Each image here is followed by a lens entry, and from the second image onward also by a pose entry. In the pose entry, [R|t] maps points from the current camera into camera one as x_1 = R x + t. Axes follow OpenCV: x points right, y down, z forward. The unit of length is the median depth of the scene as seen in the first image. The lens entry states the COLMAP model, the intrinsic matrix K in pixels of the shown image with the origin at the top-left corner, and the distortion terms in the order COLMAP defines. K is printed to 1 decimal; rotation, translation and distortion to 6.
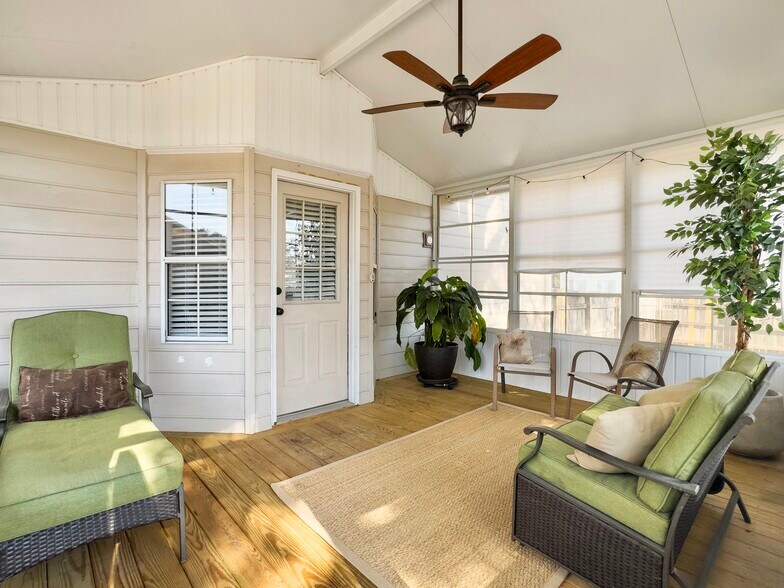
lens RADIAL K [[396.5, 0, 388.9], [0, 396.5, 289.5], [0, 0, 1]] dist [-0.003508, 0.000004]
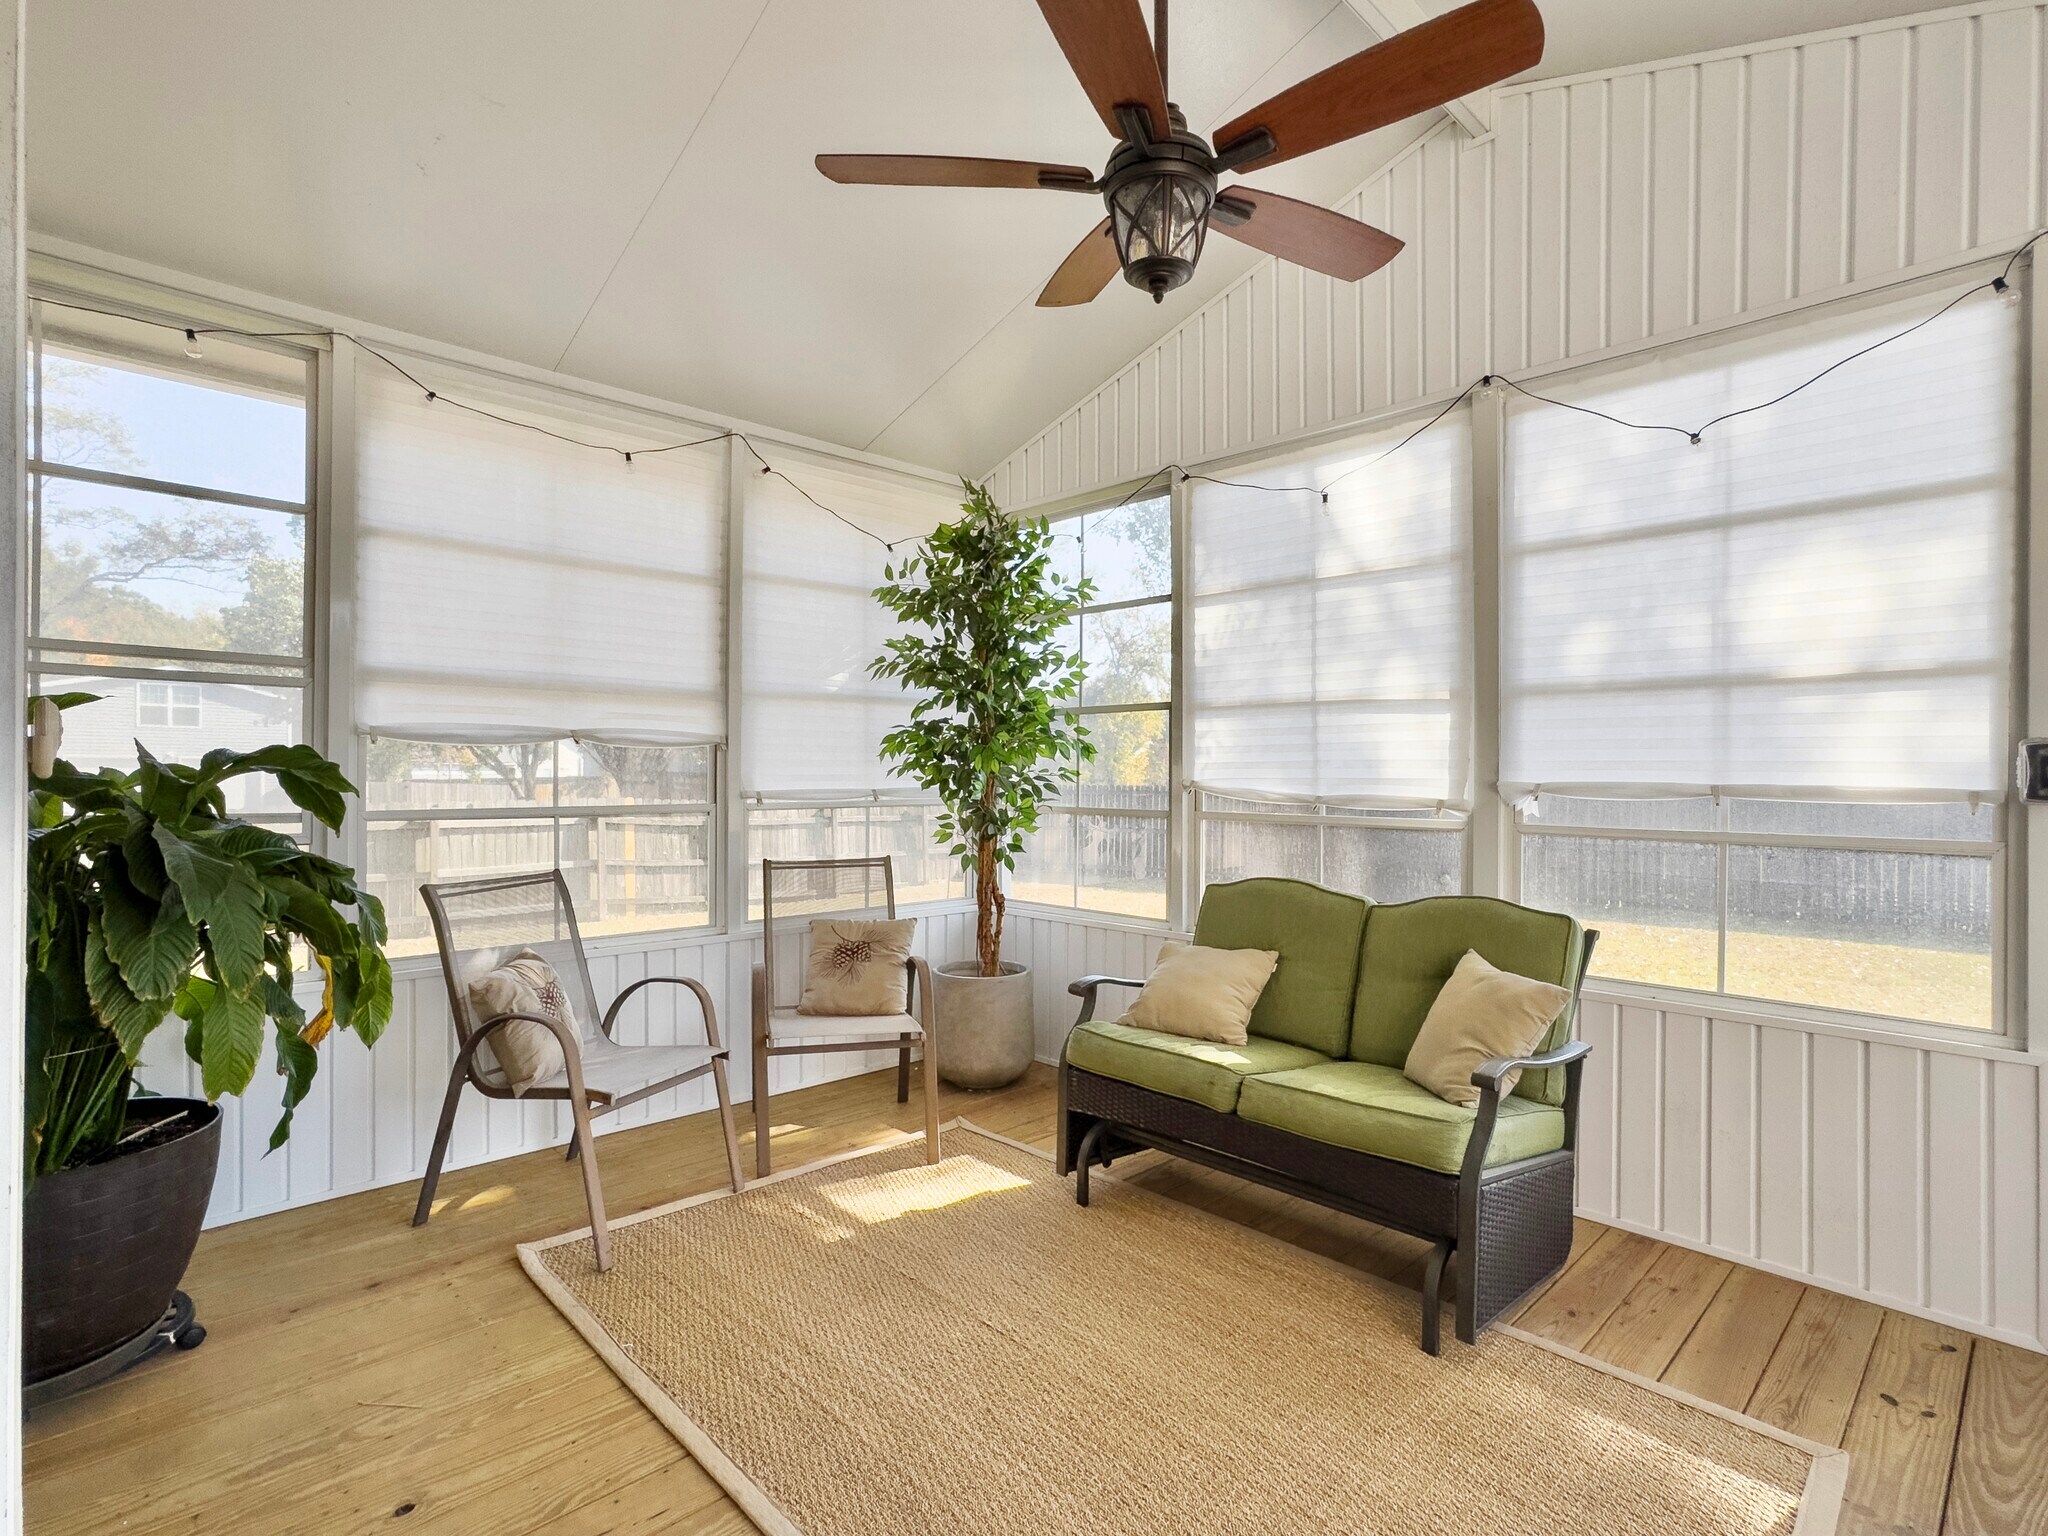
lens RADIAL K [[1011.9, 0, 1024.0], [0, 1011.9, 768.0], [0, 0, 1]] dist [-0.038750, -0.000138]
pose [[-0.046712, -0.002887, 0.998904, -0.404870], [0.016189, 0.999862, 0.003647, -0.021403], [-0.998777, 0.016341, -0.046659, 0.788840]]
